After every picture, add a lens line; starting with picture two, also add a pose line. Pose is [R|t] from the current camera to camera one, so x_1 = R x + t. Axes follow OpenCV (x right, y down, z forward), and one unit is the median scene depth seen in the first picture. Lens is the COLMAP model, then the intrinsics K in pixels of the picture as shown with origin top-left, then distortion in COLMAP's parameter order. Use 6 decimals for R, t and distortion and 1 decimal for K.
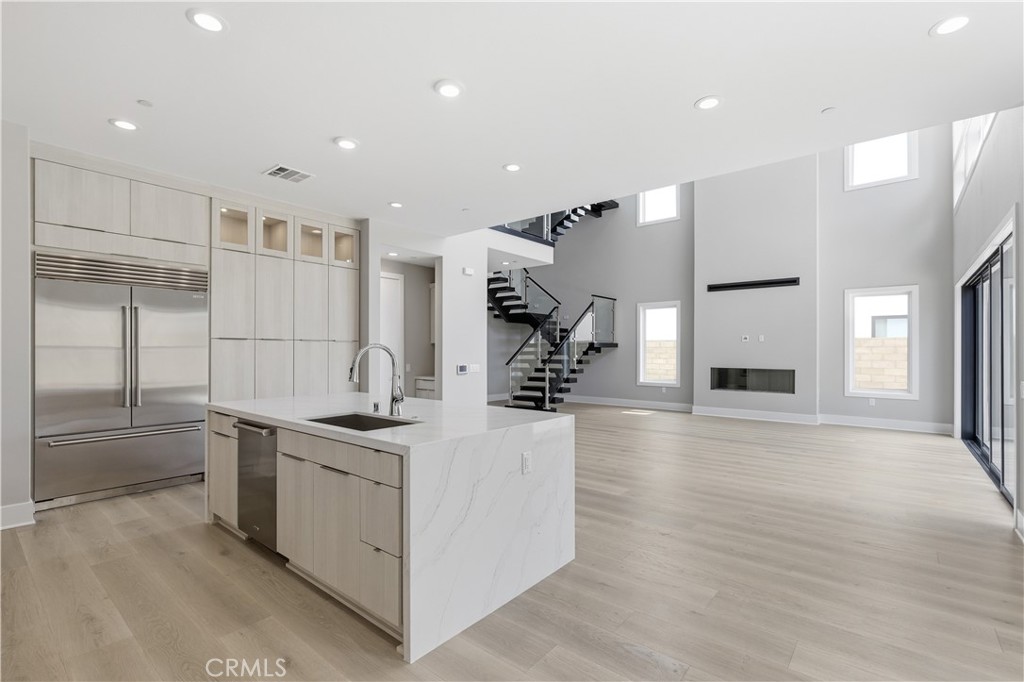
lens RADIAL K [[465.2, 0, 513.4], [0, 465.2, 344.2], [0, 0, 1]] dist [-0.003031, -0.000337]
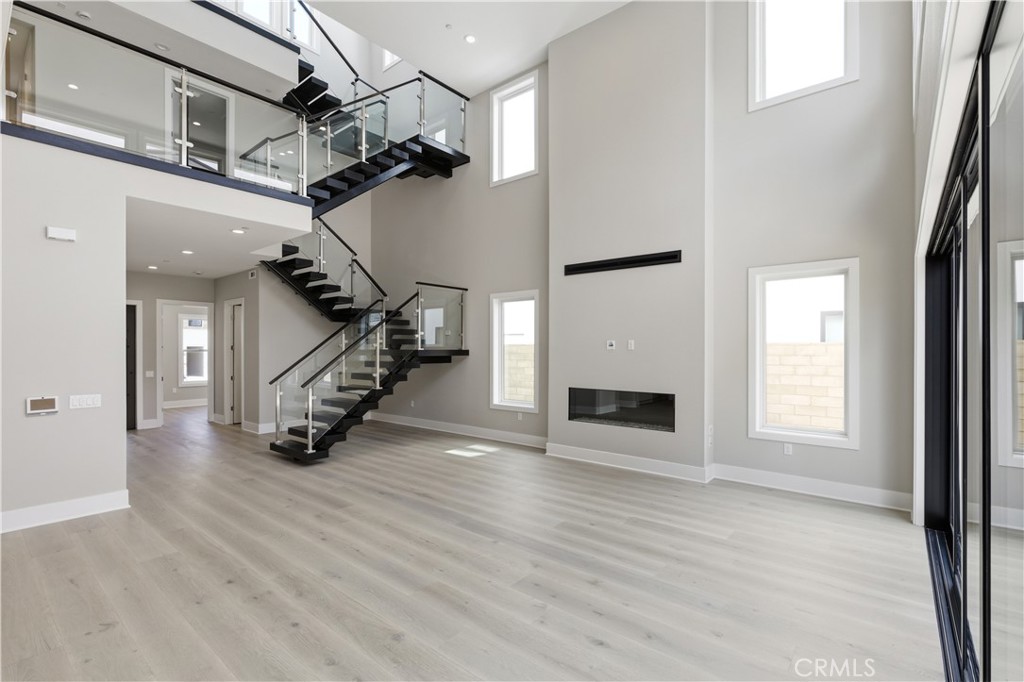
lens RADIAL K [[465.2, 0, 511.5], [0, 465.2, 345.6], [0, 0, 1]] dist [-0.003031, -0.000337]
pose [[0.999989, -0.002632, -0.003822, 0.339302], [0.002663, 0.999965, 0.007974, -0.016256], [0.003801, -0.007984, 0.999961, 0.317440]]
